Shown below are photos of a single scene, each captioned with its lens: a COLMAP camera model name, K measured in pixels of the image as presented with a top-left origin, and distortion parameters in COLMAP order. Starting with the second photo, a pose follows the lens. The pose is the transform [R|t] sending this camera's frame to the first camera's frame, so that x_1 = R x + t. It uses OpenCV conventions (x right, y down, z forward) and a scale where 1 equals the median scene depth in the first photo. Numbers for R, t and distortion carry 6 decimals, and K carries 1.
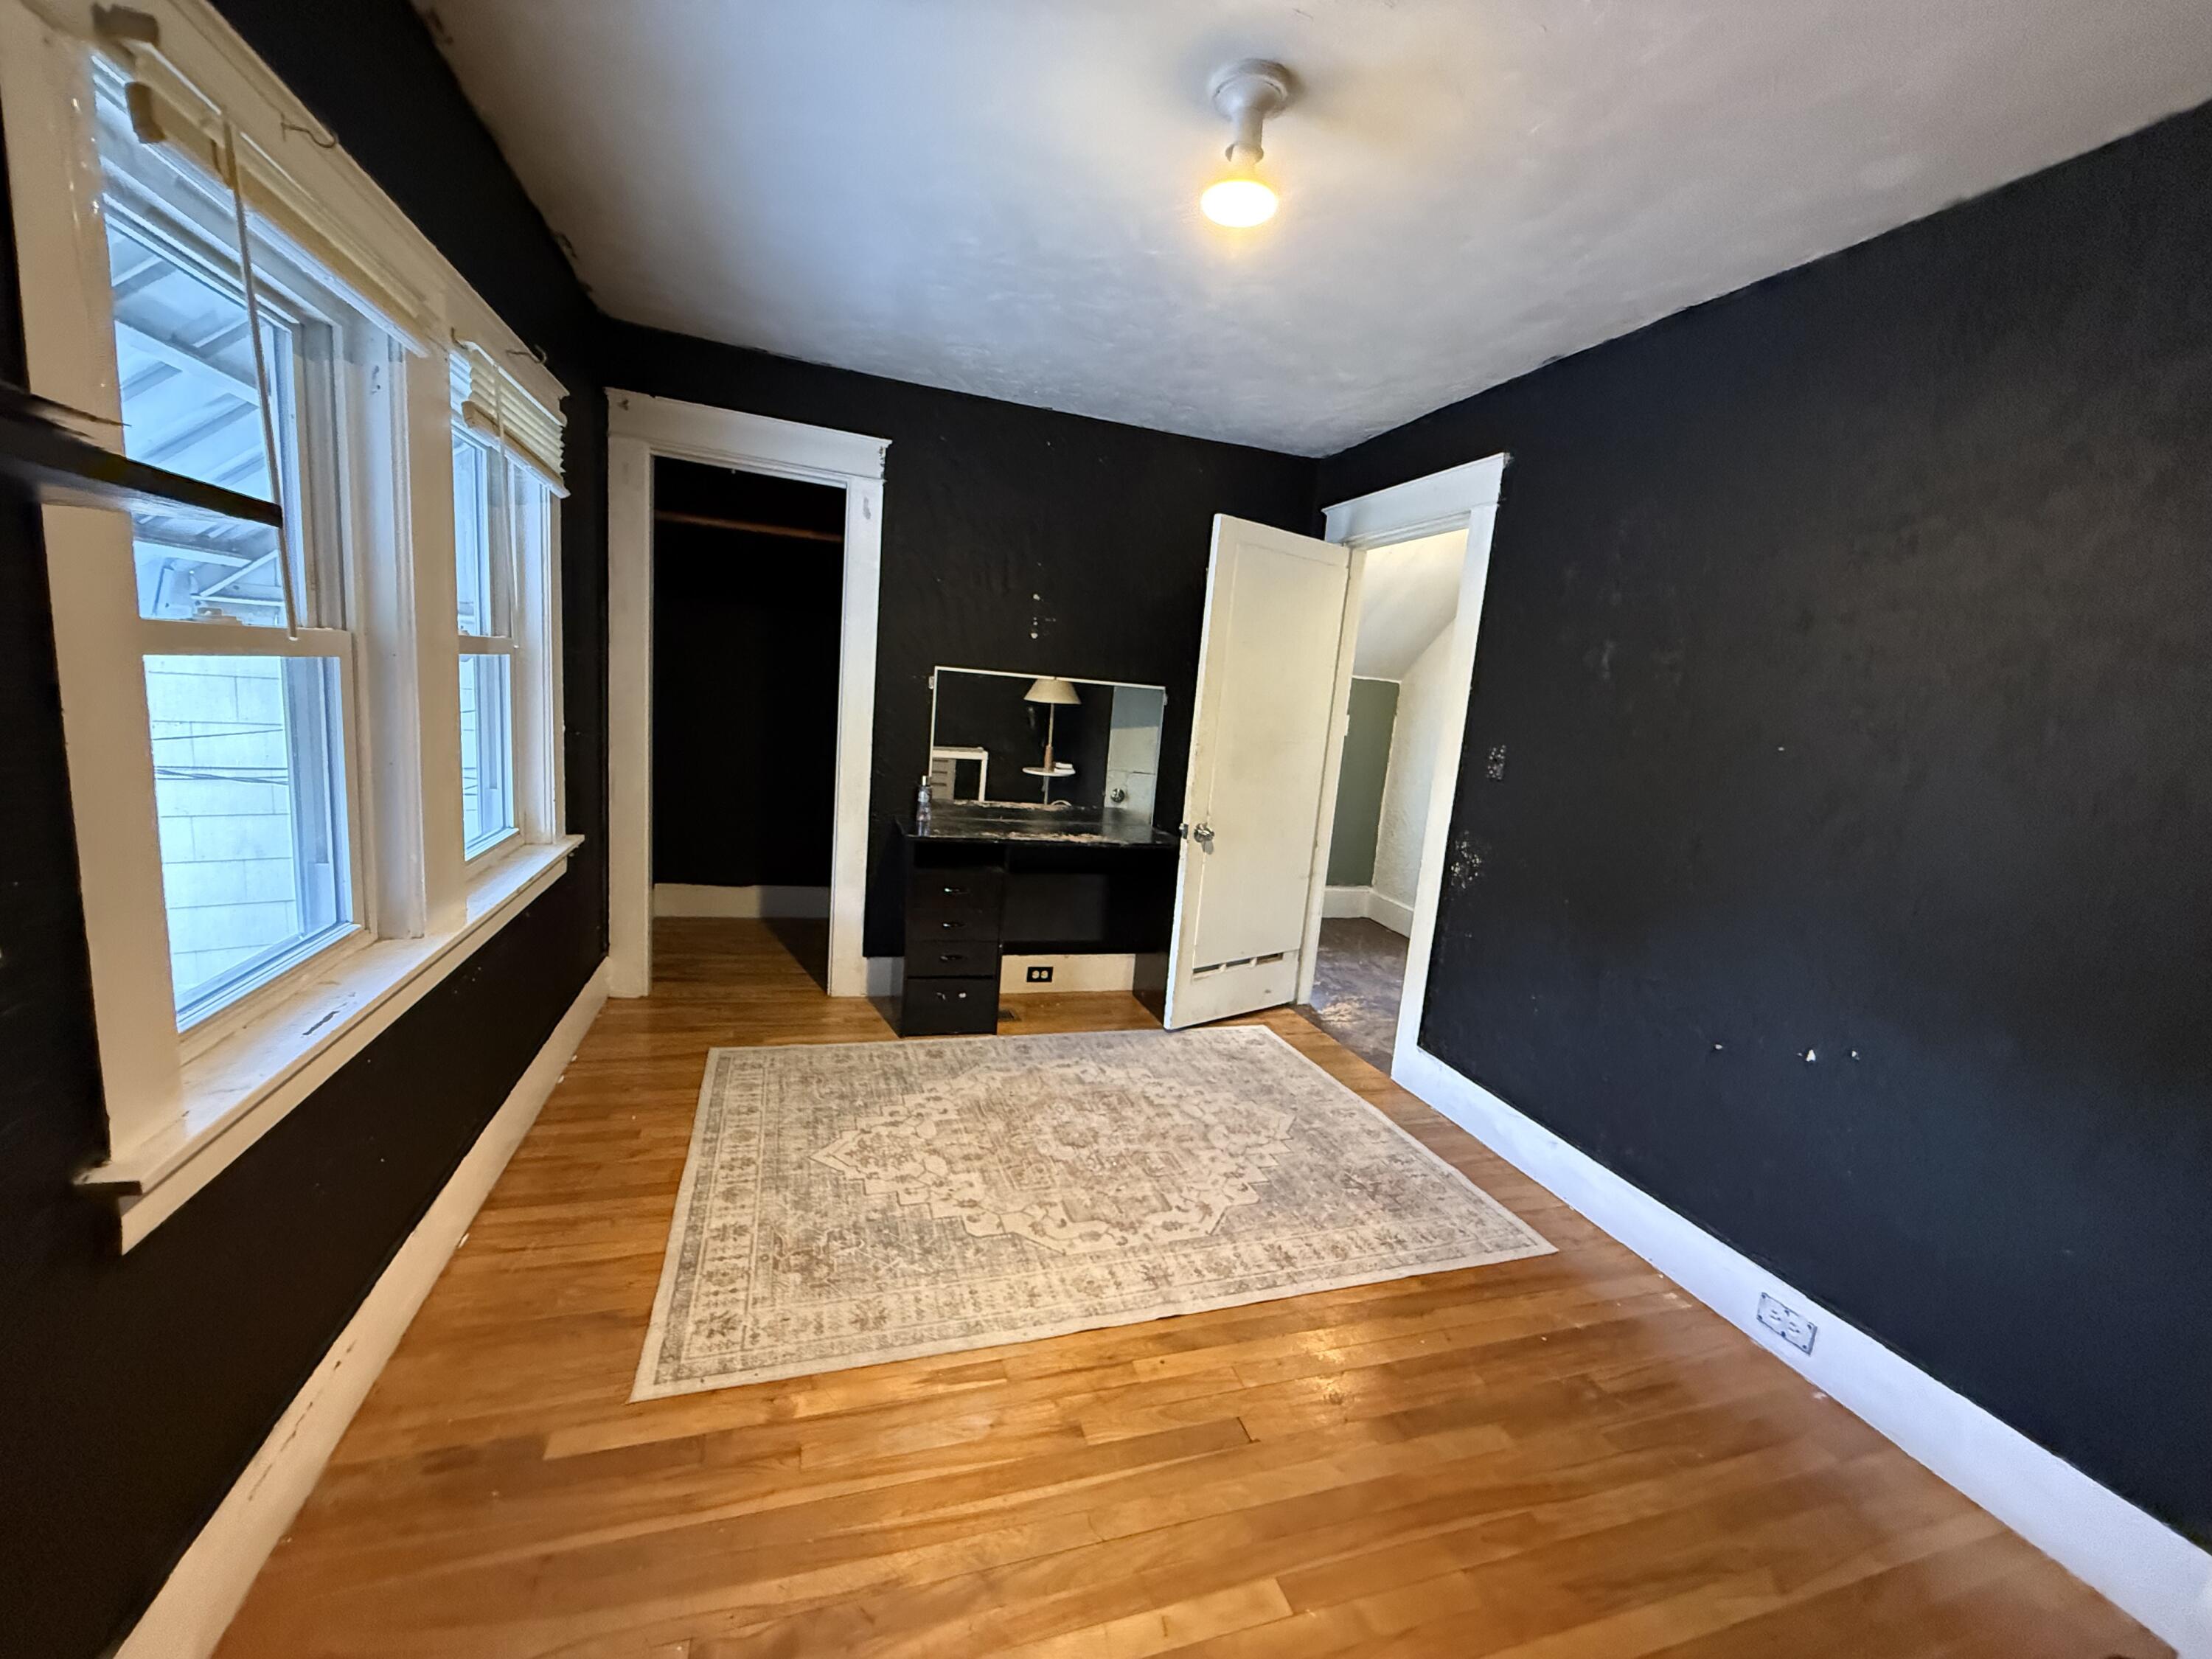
lens RADIAL K [[883.2, 0, 1102.4], [0, 883.2, 828.5], [0, 0, 1]] dist [0.000337, -0.000089]
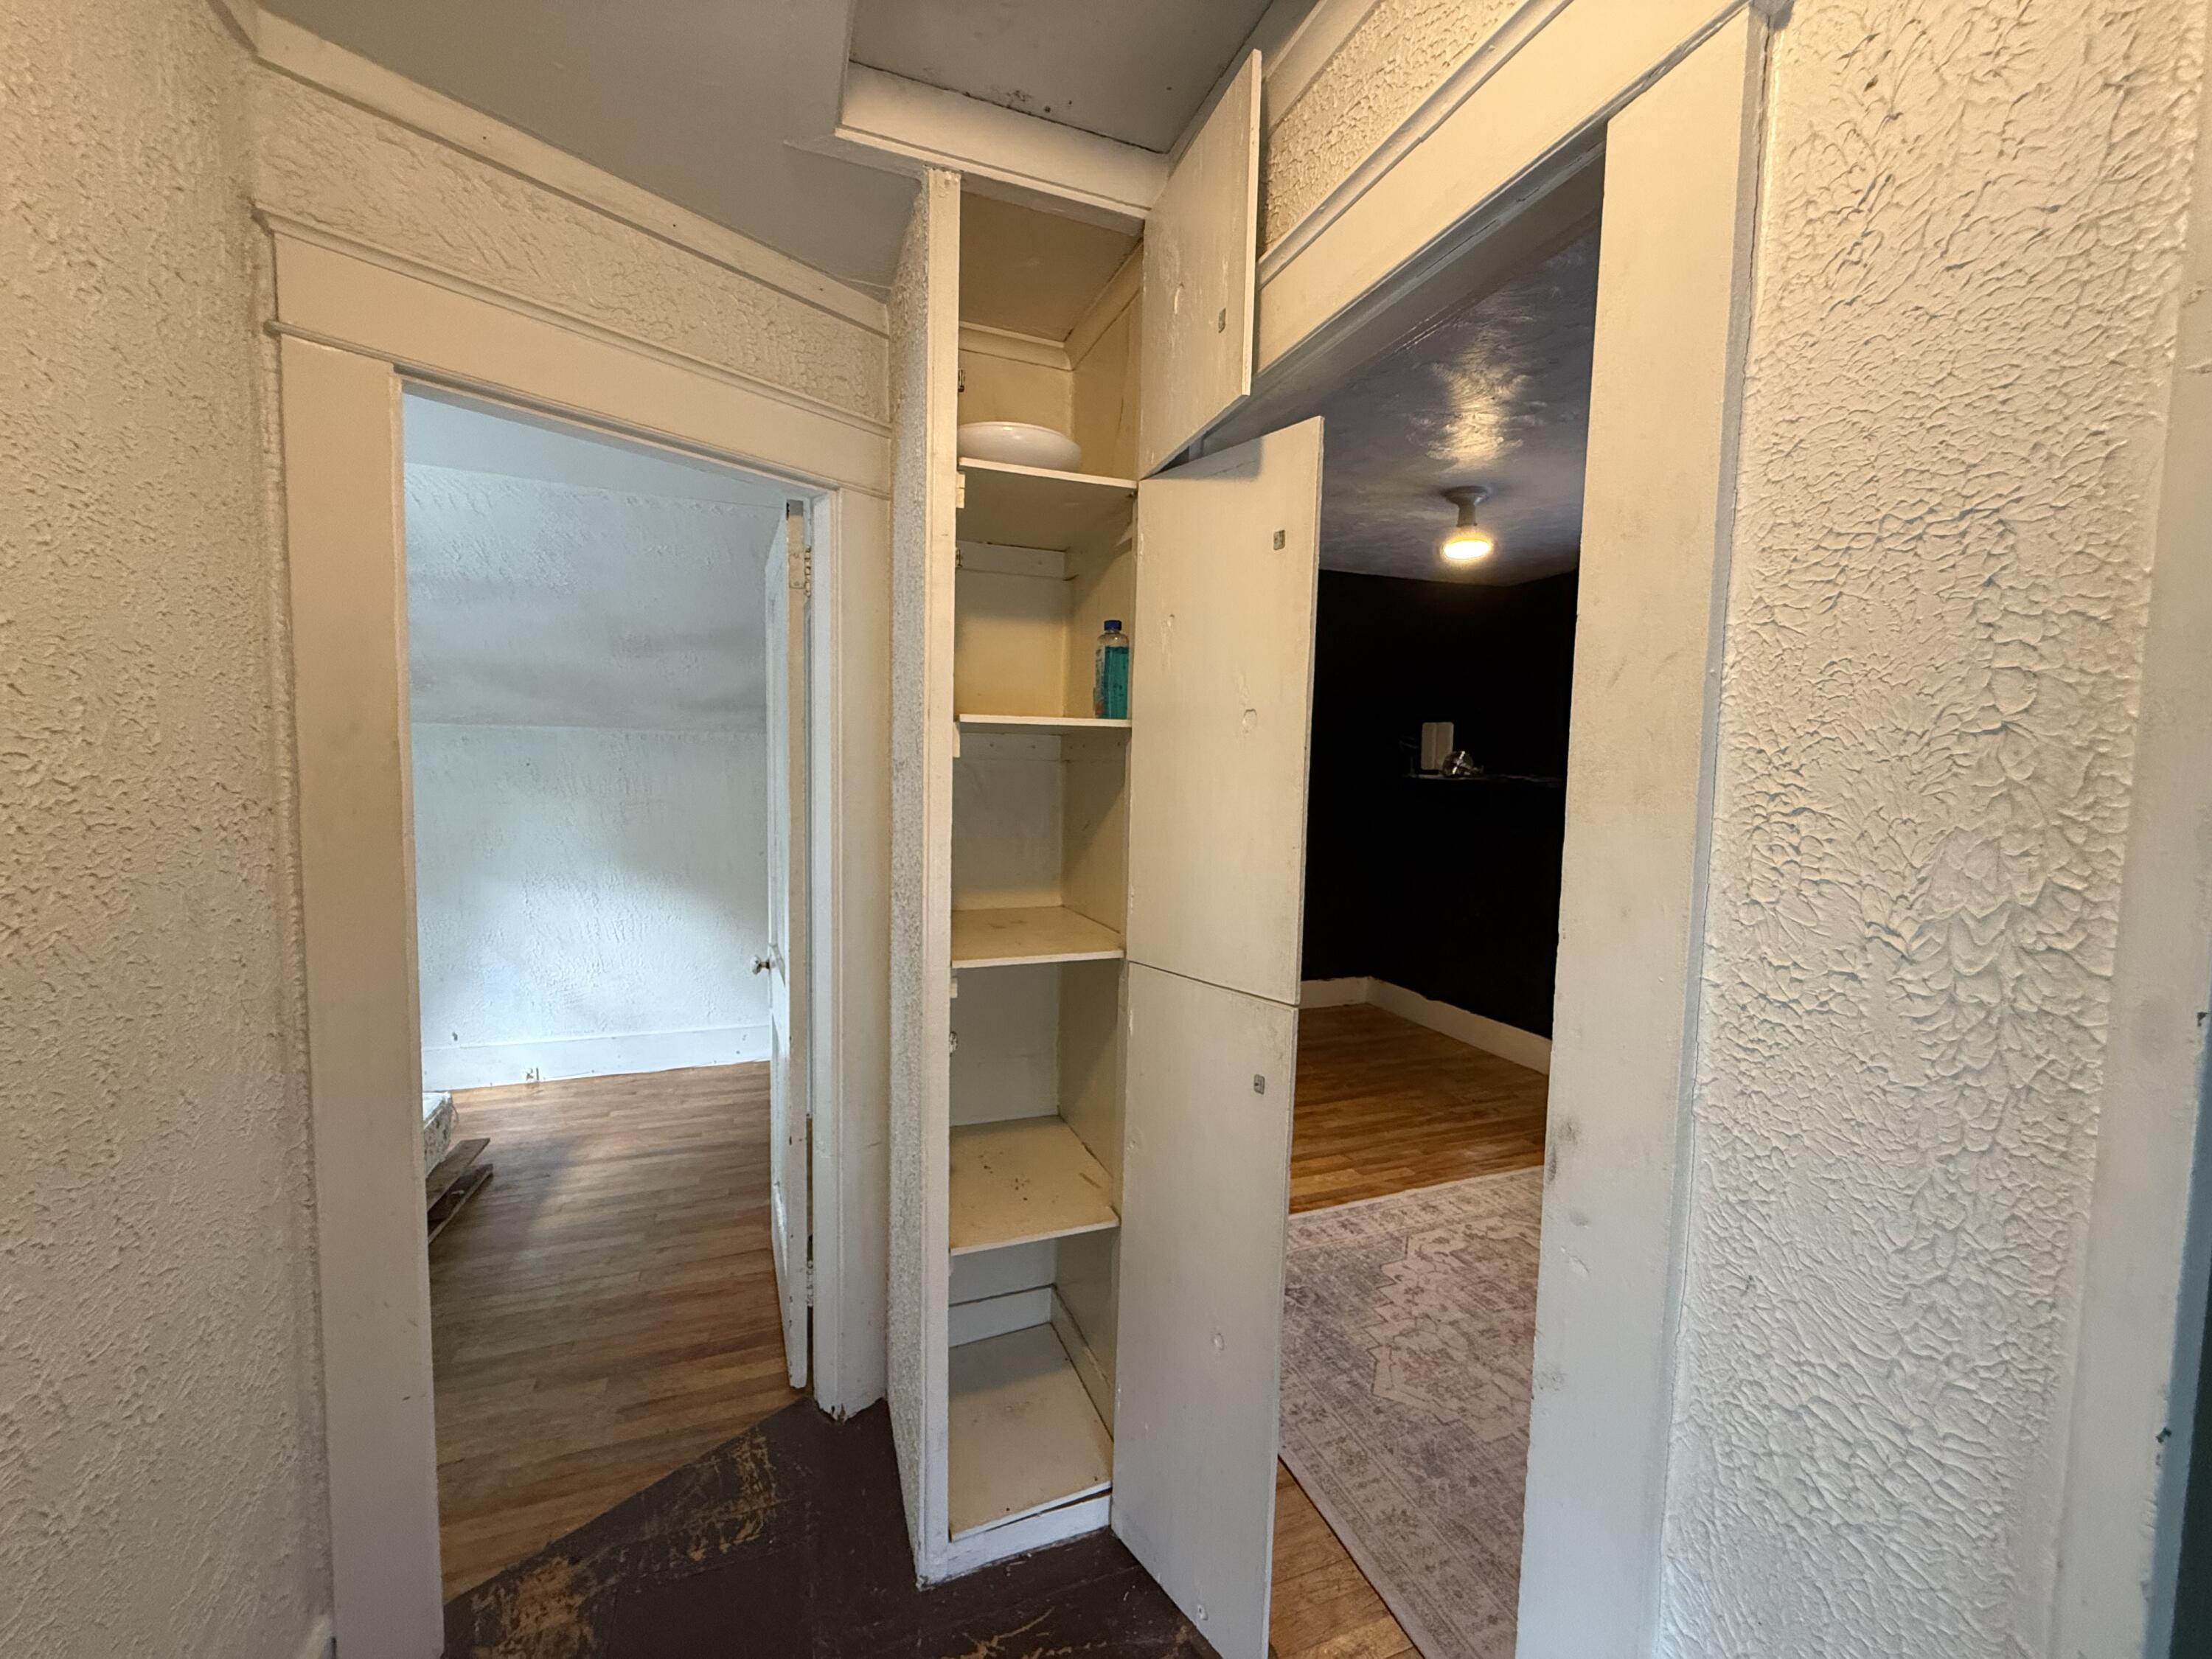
lens RADIAL K [[883.2, 0, 1100.7], [0, 883.2, 826.4], [0, 0, 1]] dist [0.000337, -0.000089]
pose [[-0.992654, -0.103374, -0.062865, 0.694774], [-0.114877, 0.968350, 0.221587, -0.330797], [0.037969, 0.227181, -0.973112, 2.071553]]
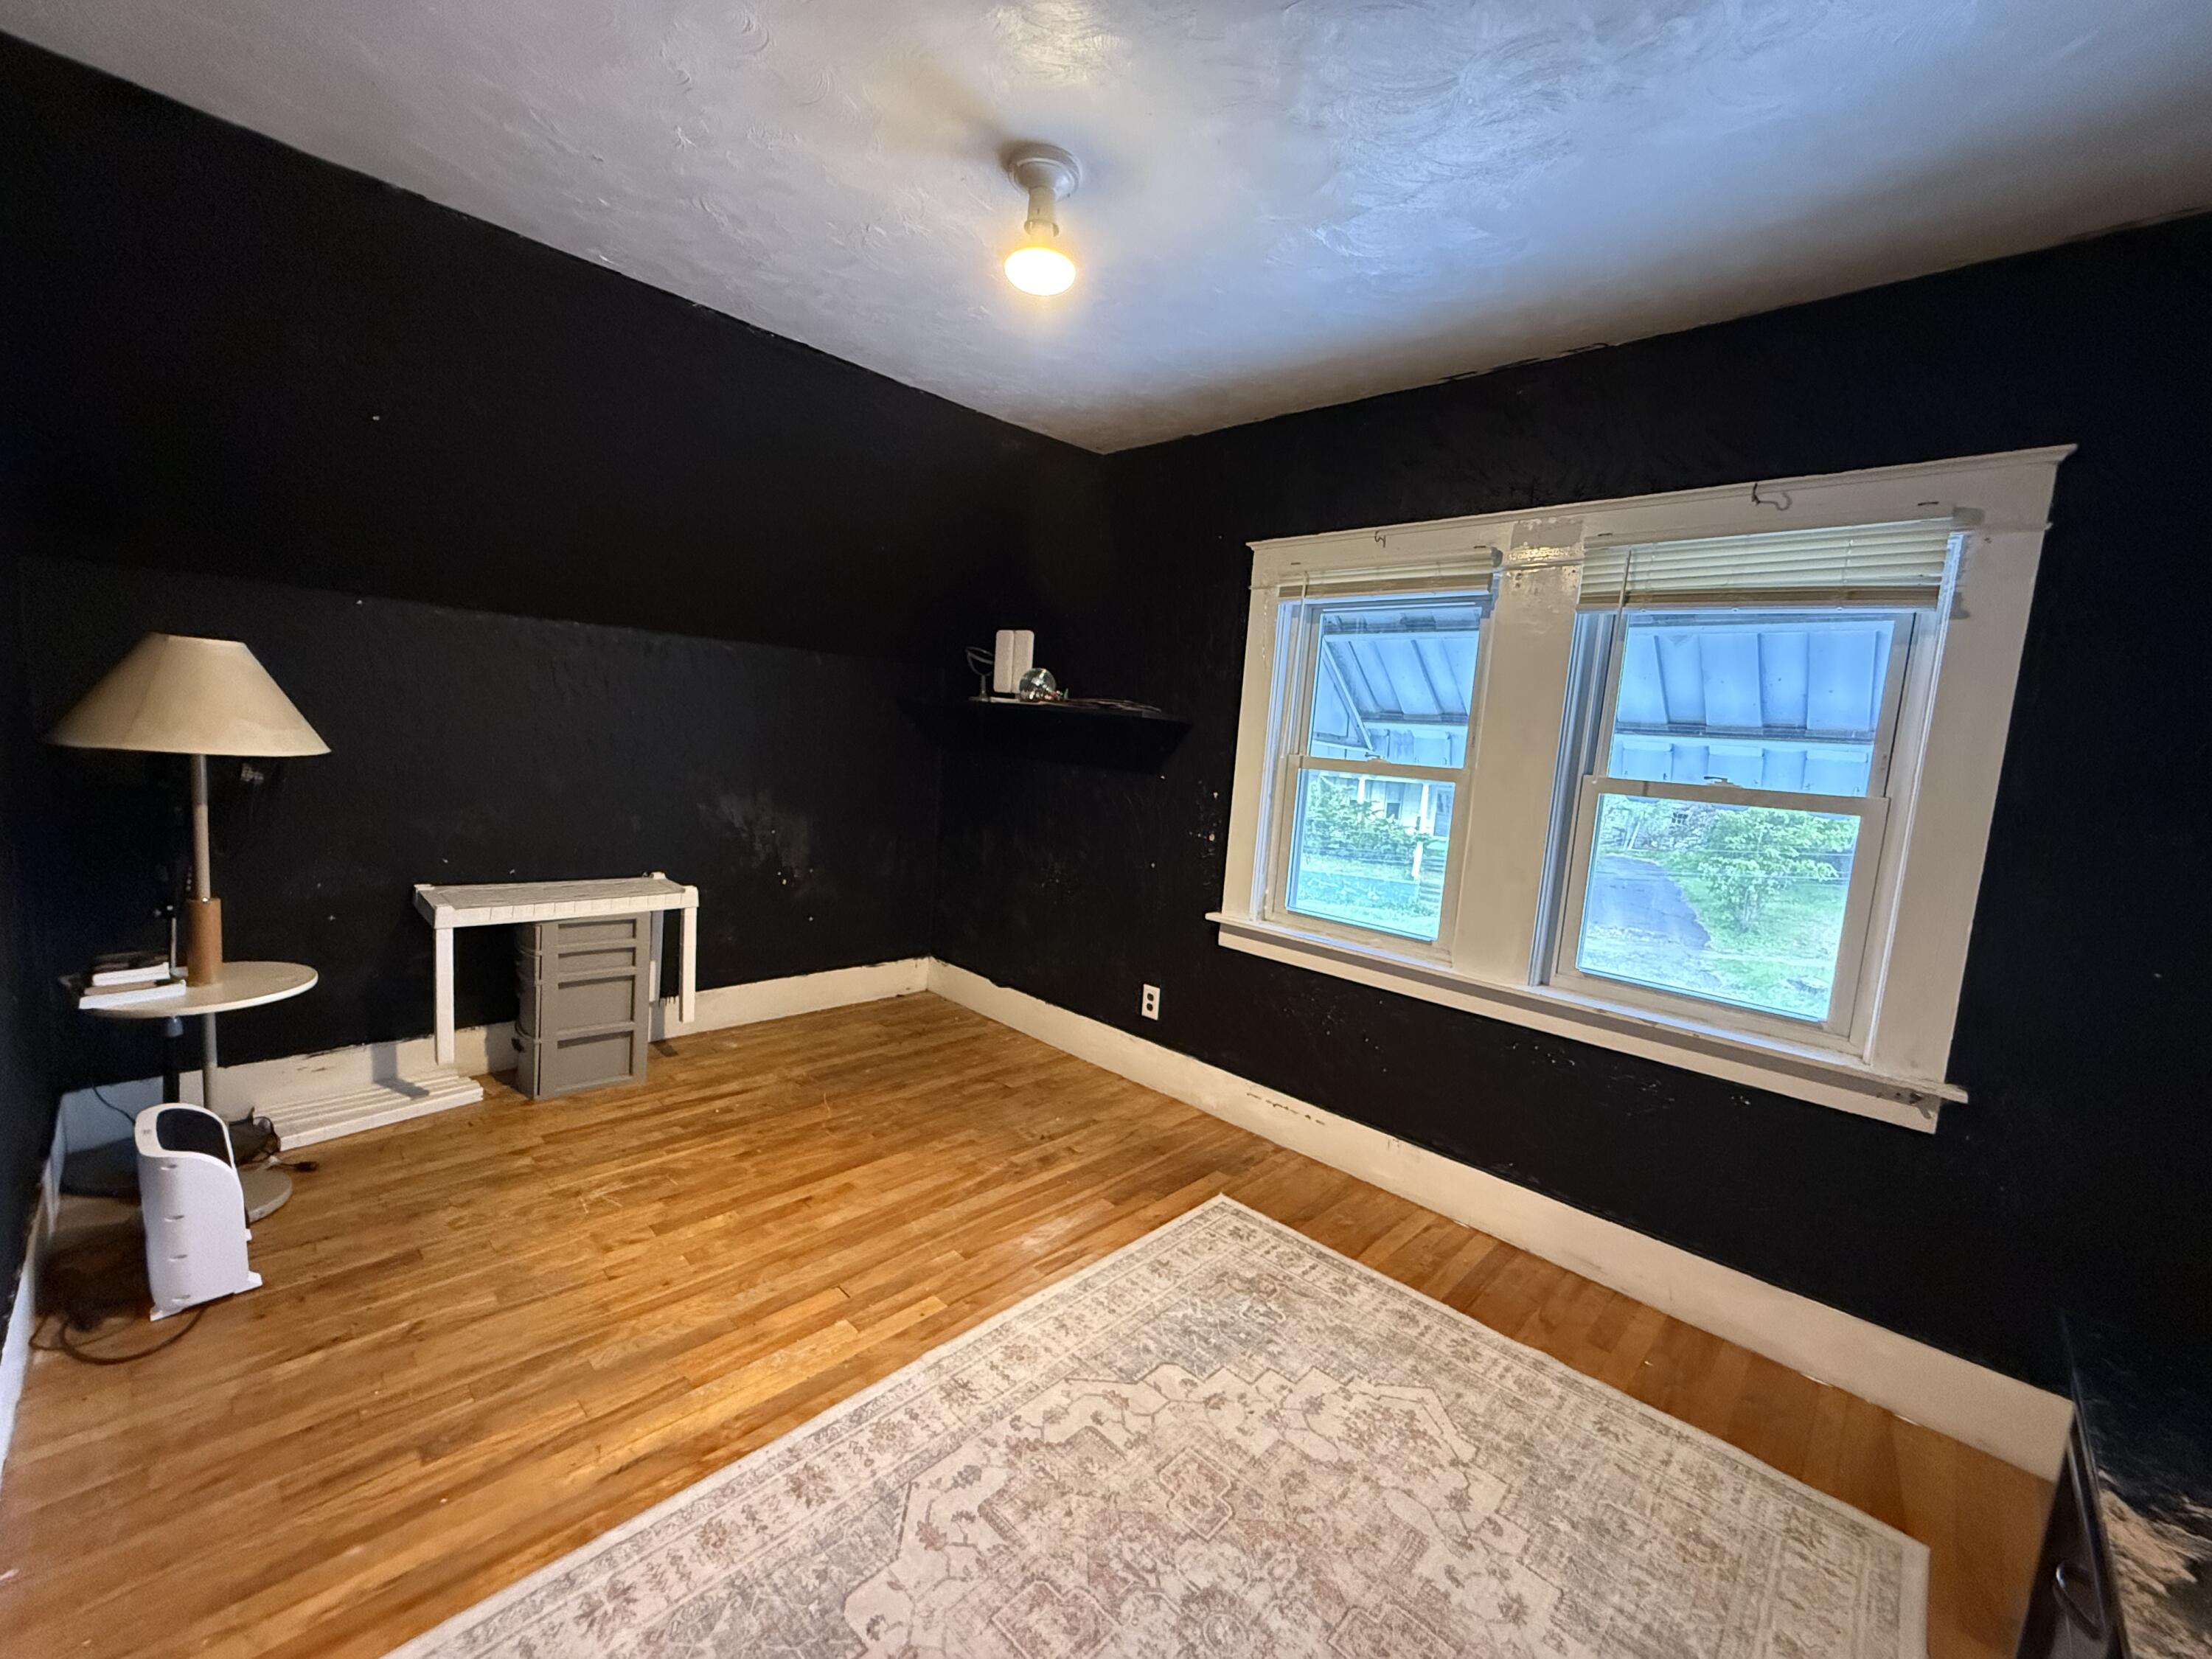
lens RADIAL K [[883.2, 0, 1094.0], [0, 883.2, 827.9], [0, 0, 1]] dist [0.000337, -0.000089]
pose [[-0.873717, -0.100050, -0.476035, 0.382032], [-0.222040, 0.952748, 0.207292, -0.213679], [0.432801, 0.286813, -0.854647, 1.514169]]
